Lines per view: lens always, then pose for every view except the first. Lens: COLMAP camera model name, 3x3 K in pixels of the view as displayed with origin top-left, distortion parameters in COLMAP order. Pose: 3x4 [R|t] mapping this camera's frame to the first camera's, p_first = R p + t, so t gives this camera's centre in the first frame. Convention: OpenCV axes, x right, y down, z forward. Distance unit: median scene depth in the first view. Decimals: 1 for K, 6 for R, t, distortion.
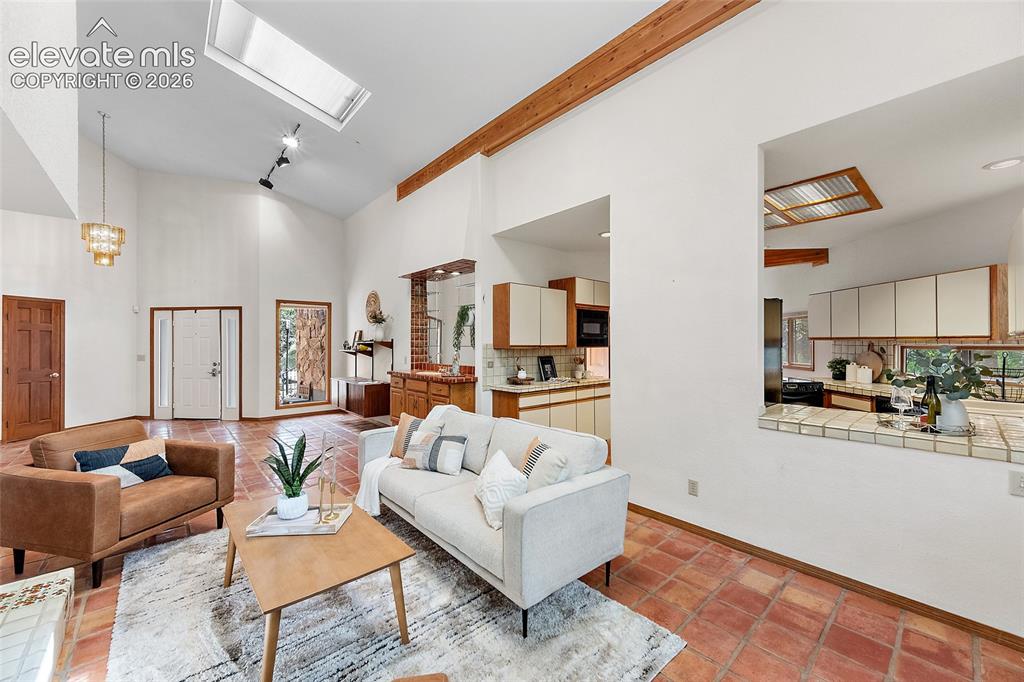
lens RADIAL K [[396.6, 0, 506.4], [0, 396.6, 338.0], [0, 0, 1]] dist [0.004666, 0.000025]
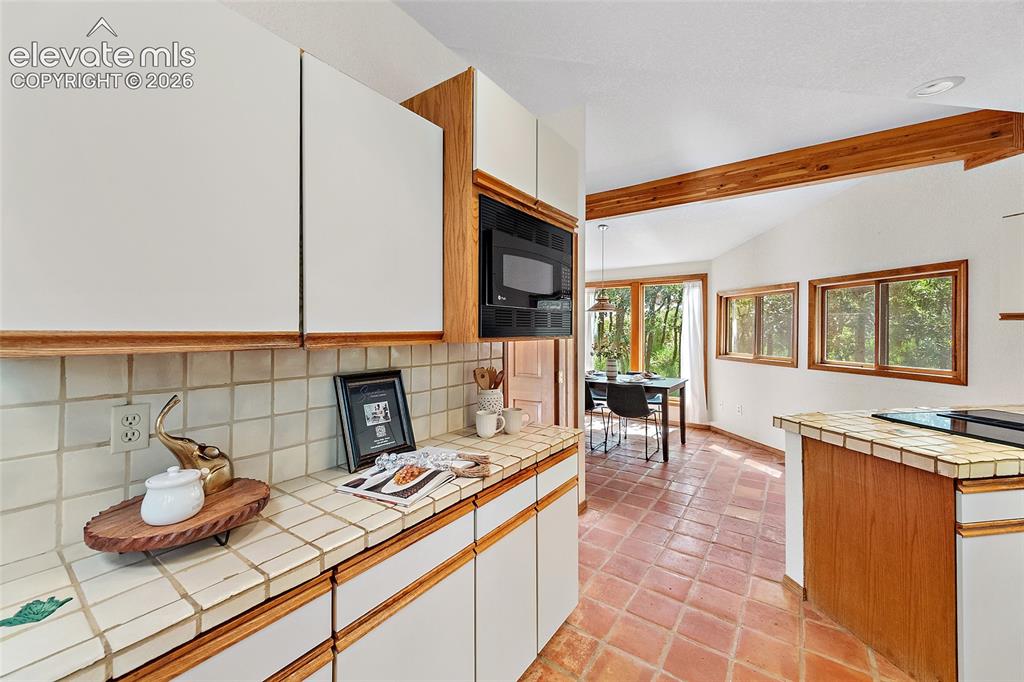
lens RADIAL K [[400.3, 0, 510.8], [0, 400.3, 334.6], [0, 0, 1]] dist [0.002417, 0.000243]
pose [[0.973364, -0.001577, 0.229262, 0.134401], [-0.004035, 0.999704, 0.024007, 0.013185], [-0.229232, -0.024292, 0.973069, 0.719922]]
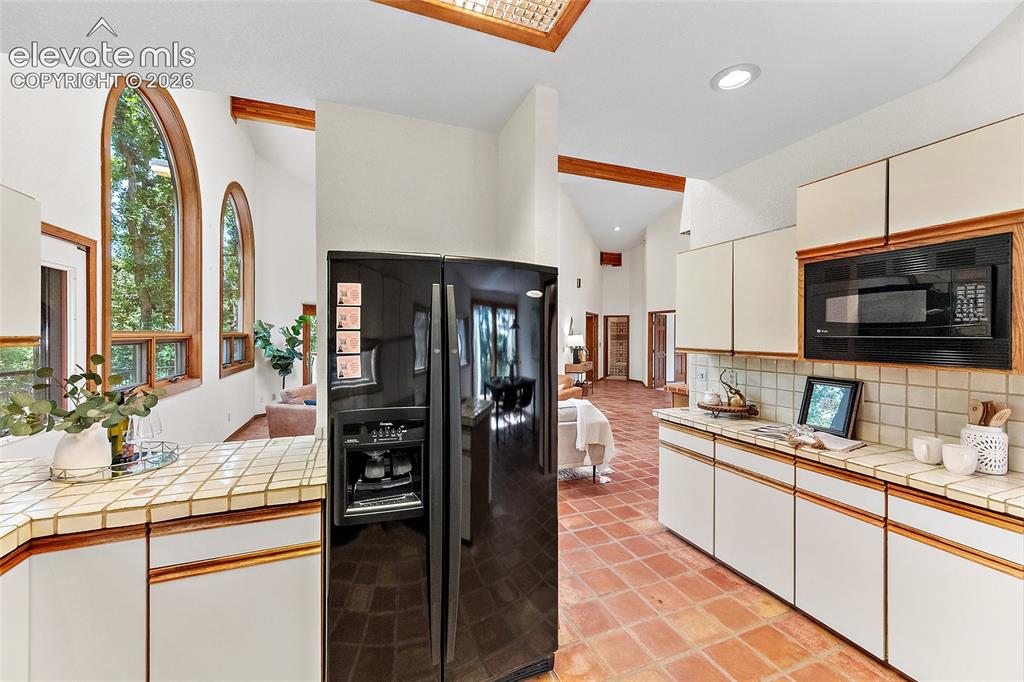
lens RADIAL K [[396.6, 0, 506.4], [0, 396.6, 338.0], [0, 0, 1]] dist [0.004666, 0.000025]
pose [[-0.341536, 0.008674, -0.939829, 0.636178], [0.006424, 0.999956, 0.006895, -0.002917], [0.939847, -0.003683, -0.341576, 0.832047]]
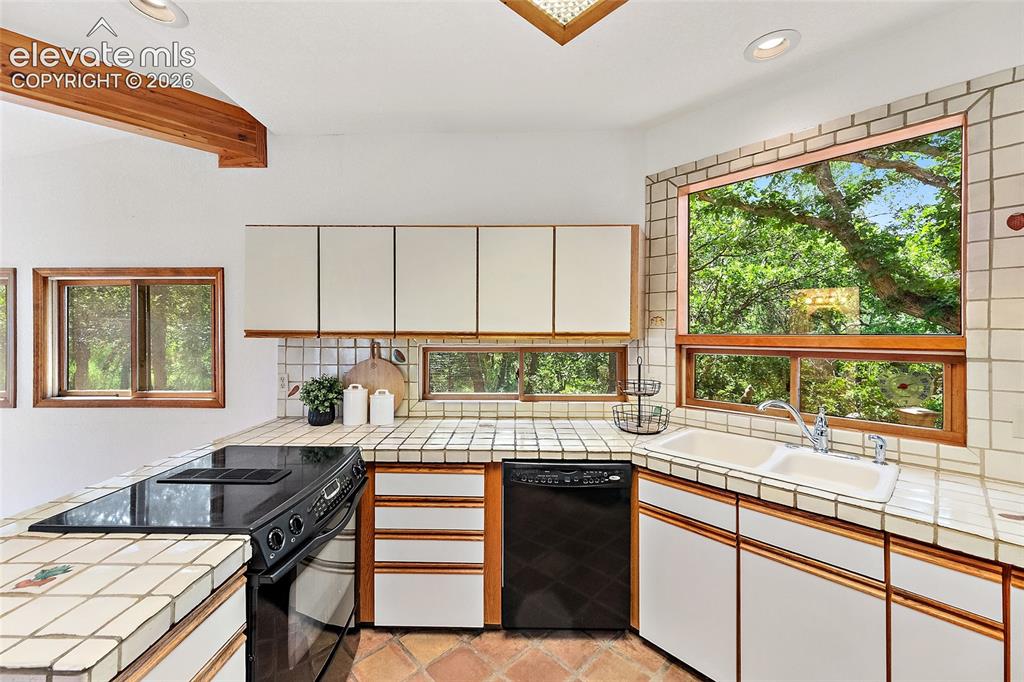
lens RADIAL K [[396.6, 0, 506.4], [0, 396.6, 338.0], [0, 0, 1]] dist [0.004666, 0.000025]
pose [[-0.052377, -0.006128, 0.998609, 0.355265], [-0.011939, 0.999914, 0.005509, 0.001180], [-0.998556, -0.011634, -0.052445, 0.788924]]
